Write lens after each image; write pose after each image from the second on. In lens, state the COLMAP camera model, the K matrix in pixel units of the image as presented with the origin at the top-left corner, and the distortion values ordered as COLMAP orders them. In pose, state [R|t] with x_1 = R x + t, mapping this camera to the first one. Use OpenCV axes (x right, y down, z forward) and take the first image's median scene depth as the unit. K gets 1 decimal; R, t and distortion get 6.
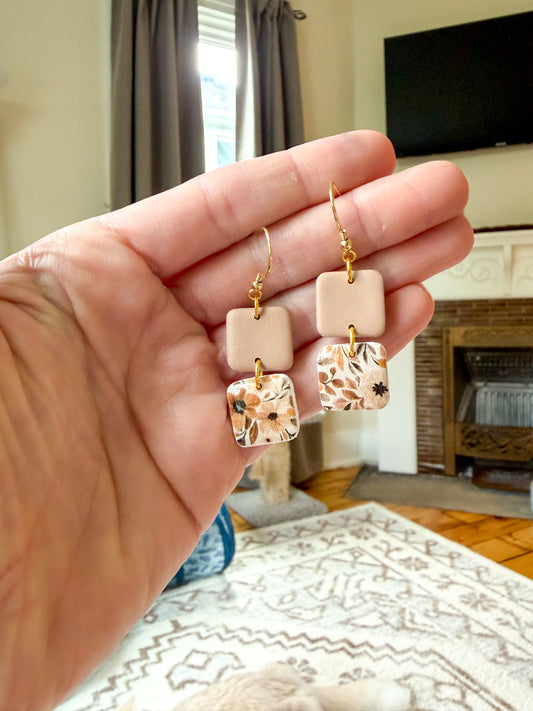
lens RADIAL K [[517.3, 0, 264.6], [0, 517.3, 314.1], [0, 0, 1]] dist [0.019345, -0.007204]
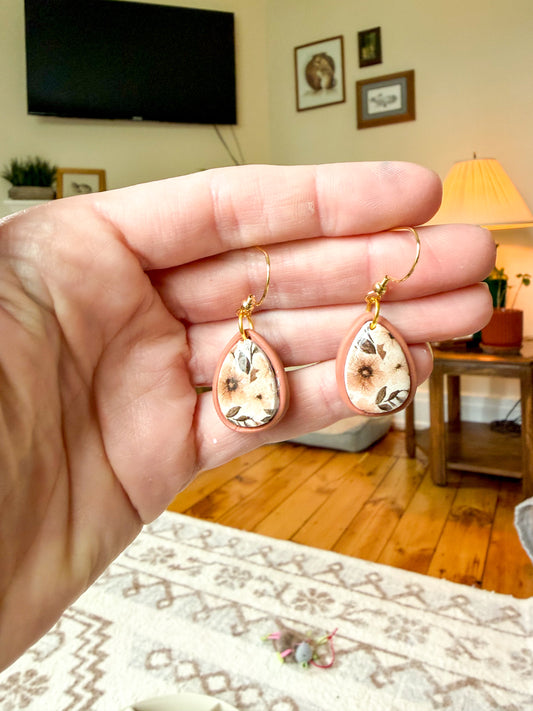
lens RADIAL K [[517.3, 0, 262.0], [0, 517.3, 284.2], [0, 0, 1]] dist [0.019345, -0.007204]
pose [[0.831818, -0.013826, 0.554876, 0.108779], [0.008277, 0.999888, 0.012507, 0.016569], [-0.554986, -0.005811, 0.831839, -0.089283]]
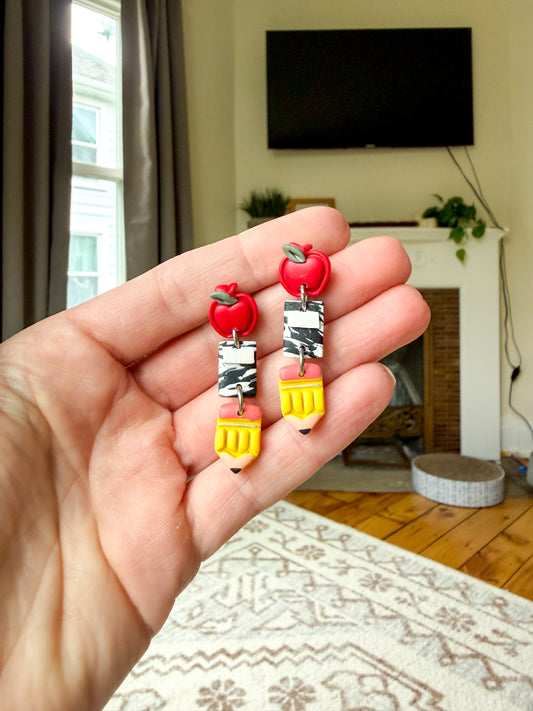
lens RADIAL K [[517.3, 0, 264.8], [0, 517.3, 286.0], [0, 0, 1]] dist [0.019345, -0.007204]
pose [[0.953523, 0.010766, 0.301127, -0.131539], [-0.009963, 0.999942, -0.004200, -0.046410], [-0.301155, 0.001005, 0.953575, 0.056634]]
